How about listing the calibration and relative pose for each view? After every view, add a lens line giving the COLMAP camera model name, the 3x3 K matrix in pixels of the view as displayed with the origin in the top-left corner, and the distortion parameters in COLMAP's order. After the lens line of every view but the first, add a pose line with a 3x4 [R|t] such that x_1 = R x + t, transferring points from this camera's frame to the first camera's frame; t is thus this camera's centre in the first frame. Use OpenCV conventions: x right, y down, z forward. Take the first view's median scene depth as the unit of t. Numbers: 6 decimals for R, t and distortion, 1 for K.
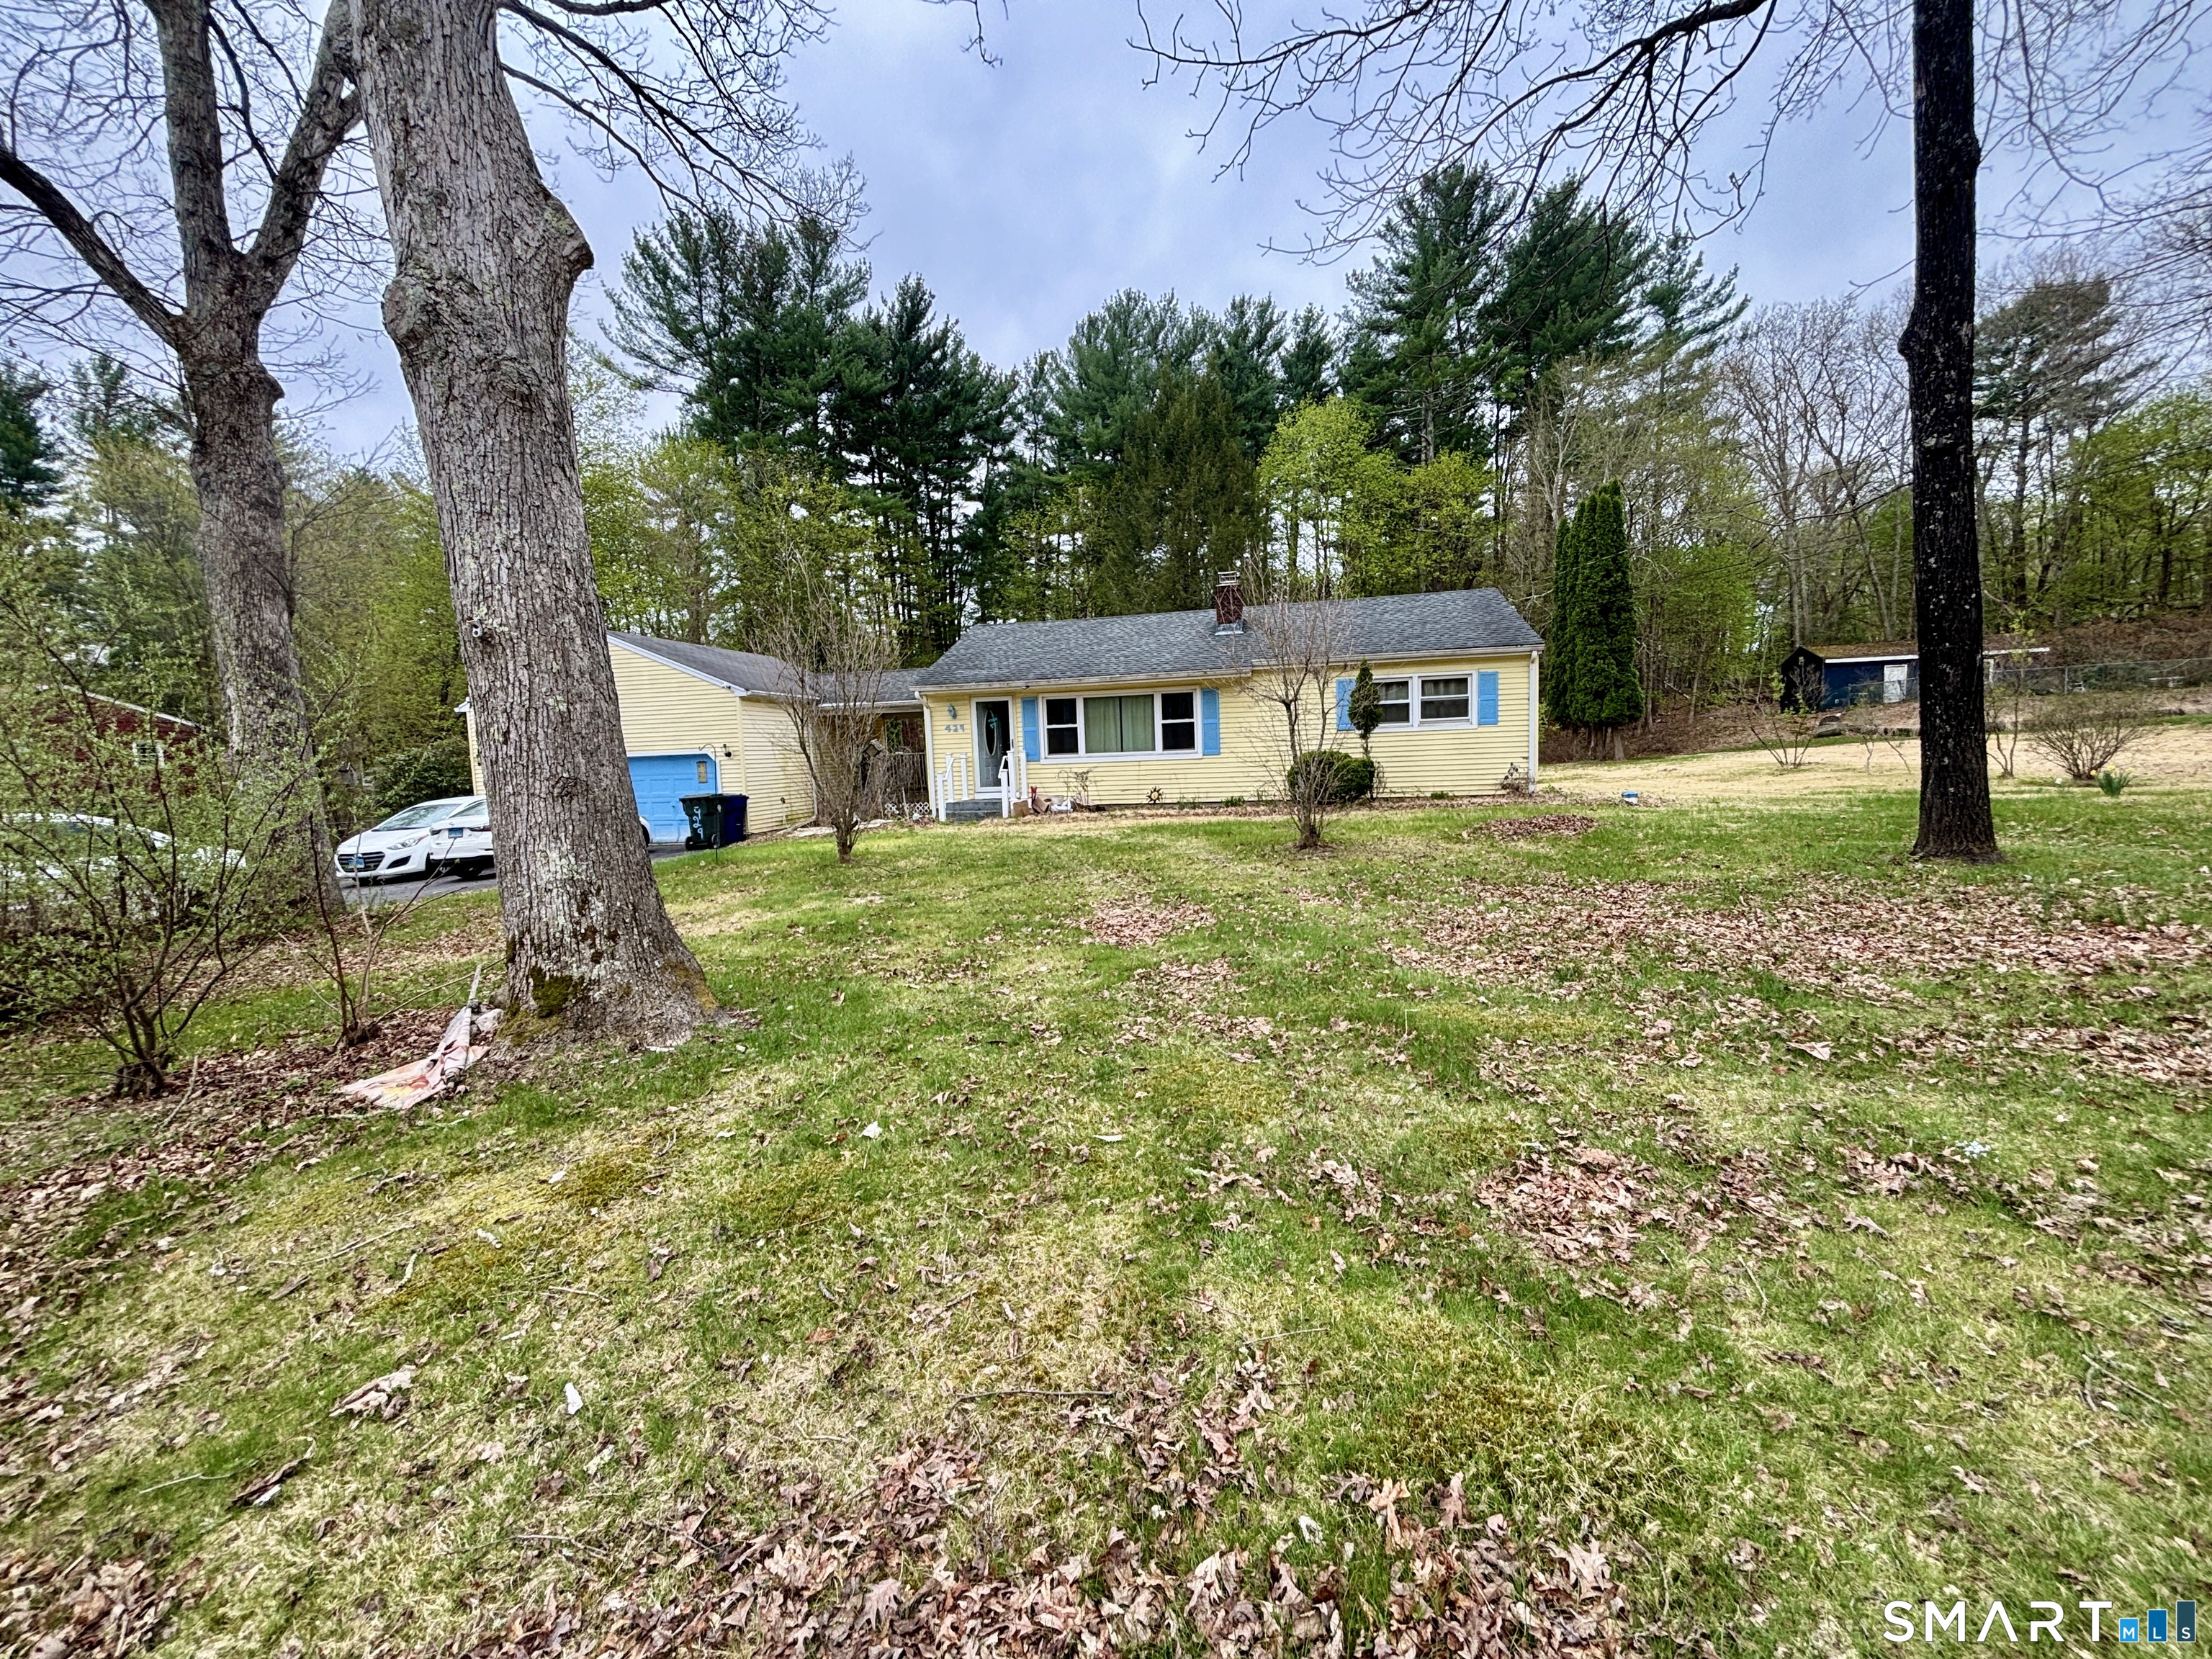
lens RADIAL K [[884.5, 0, 1110.5], [0, 884.5, 825.1], [0, 0, 1]] dist [-0.000748, -0.000610]
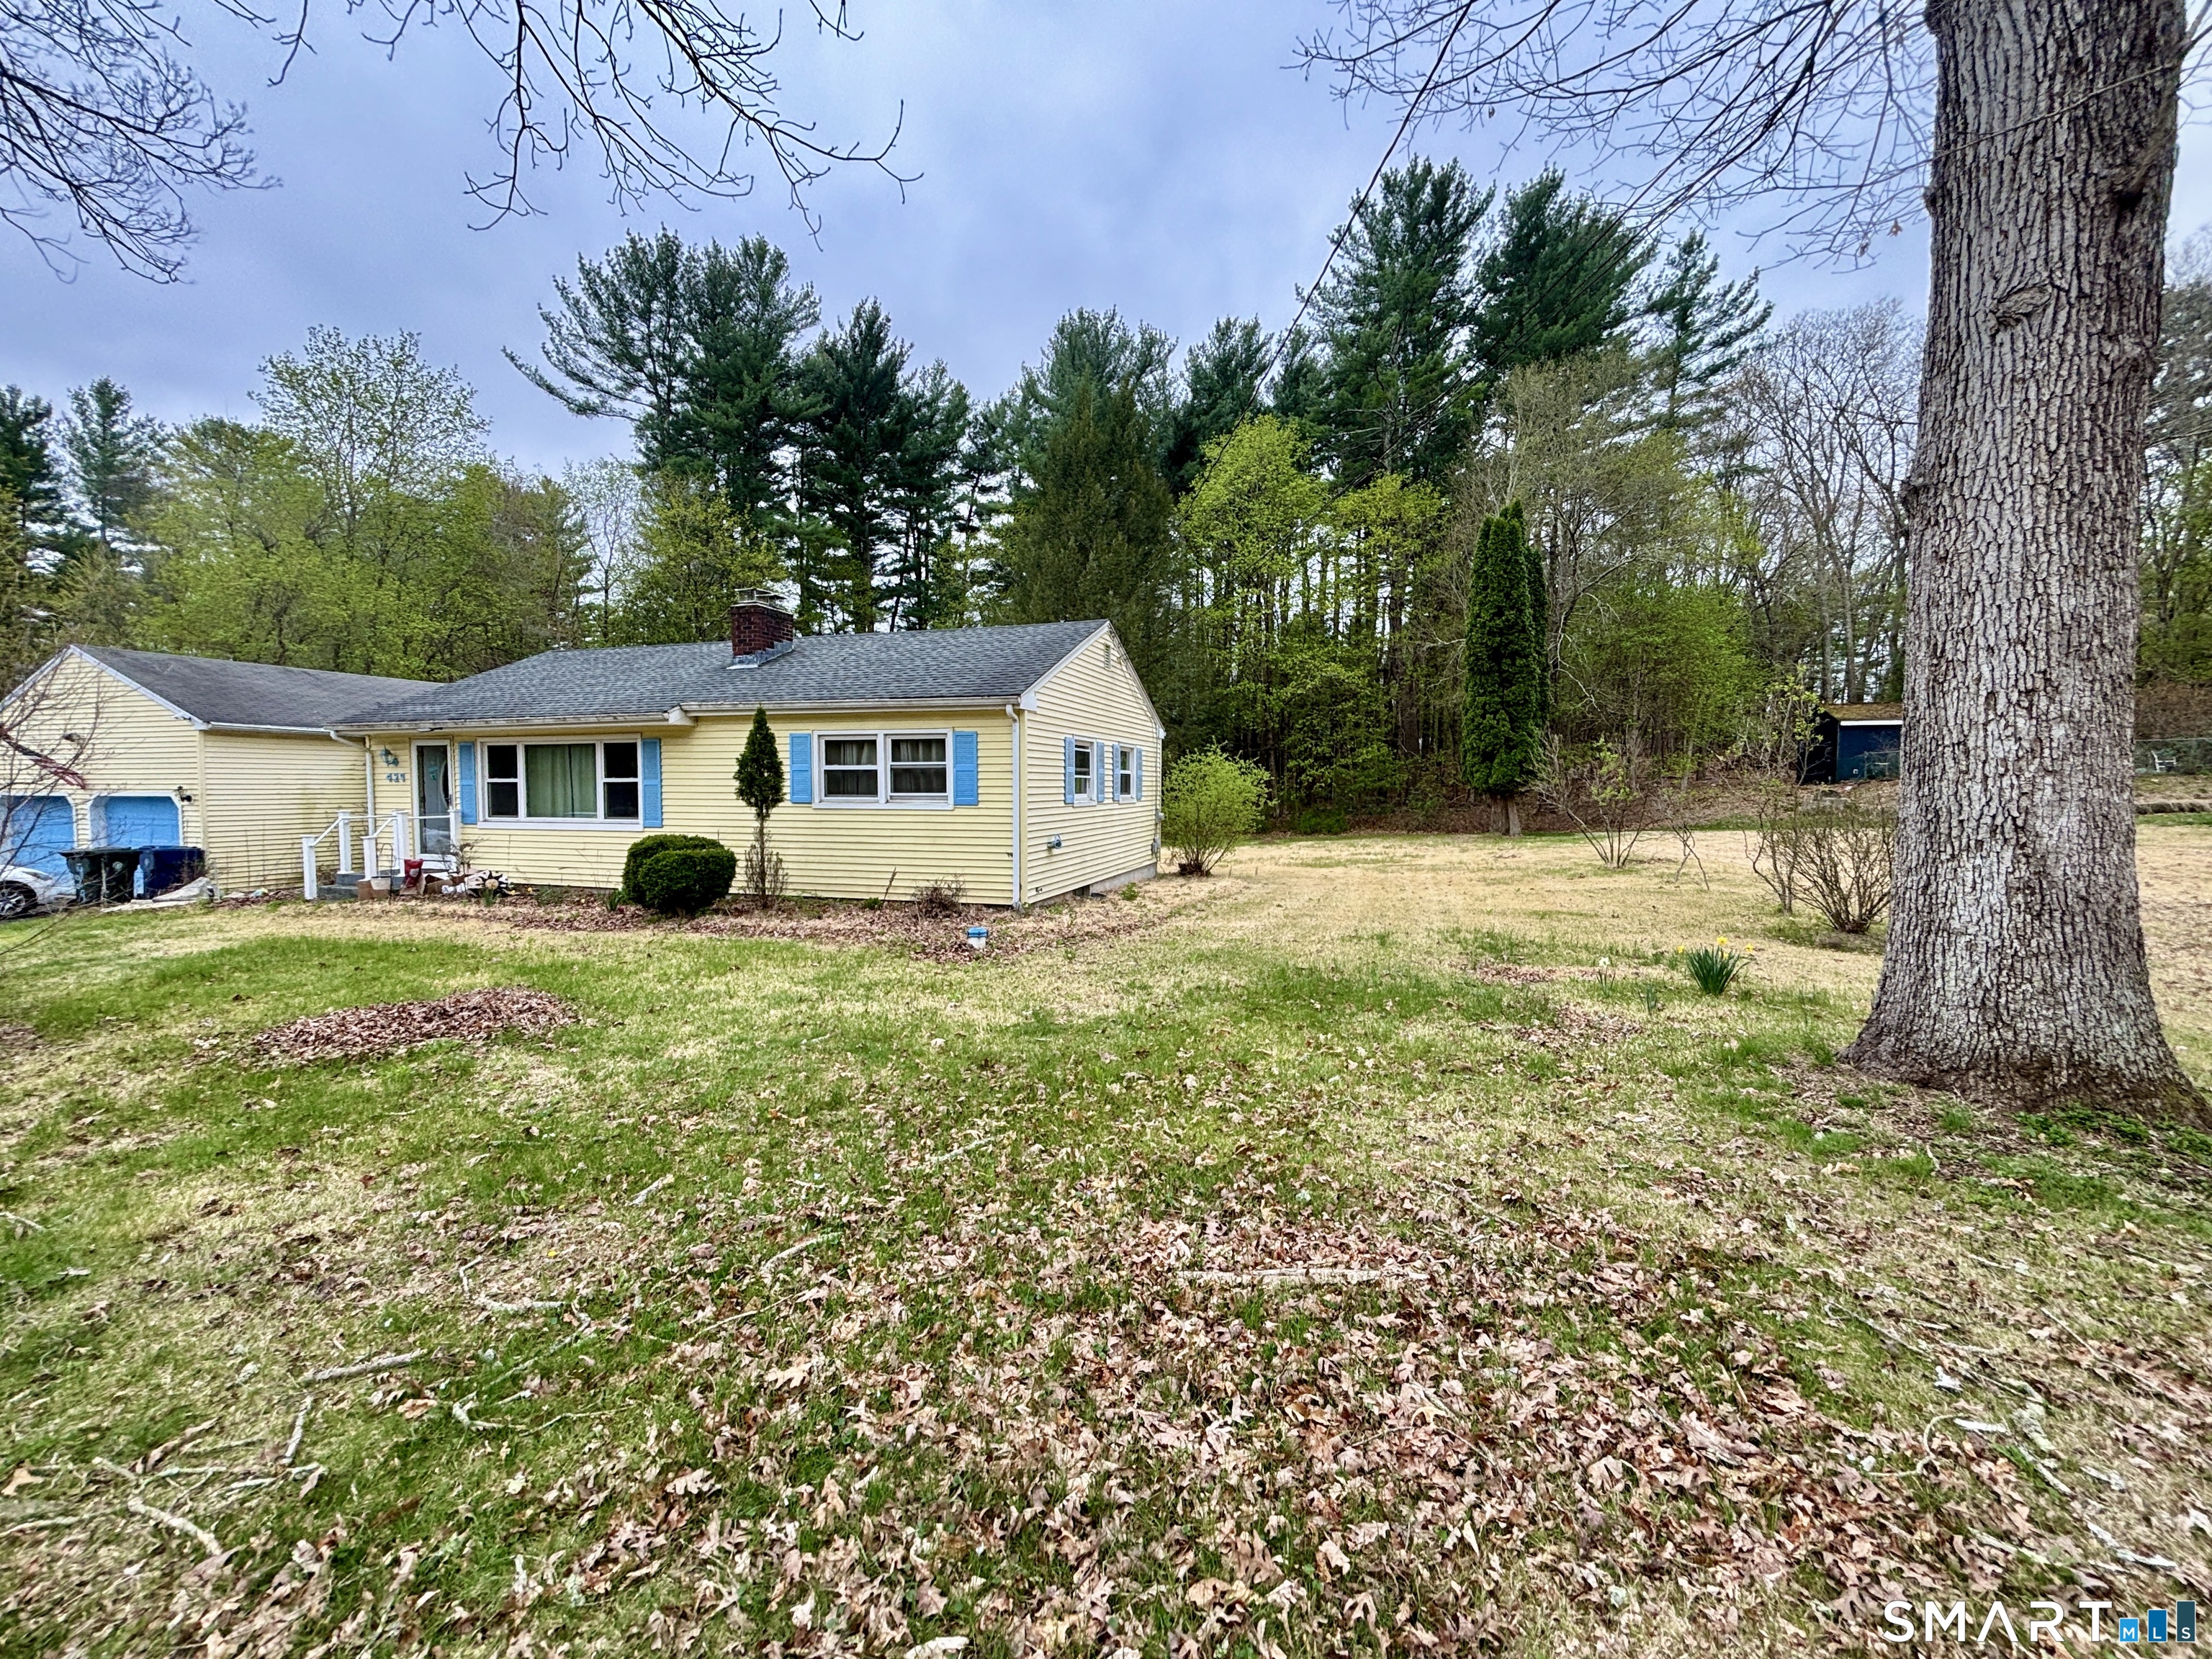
lens RADIAL K [[884.5, 0, 1110.5], [0, 884.5, 825.1], [0, 0, 1]] dist [-0.000748, -0.000610]
pose [[0.993844, 0.043549, -0.101869, 0.185793], [-0.047437, 0.998223, -0.036054, -0.023263], [0.100118, 0.040664, 0.994144, 0.091043]]
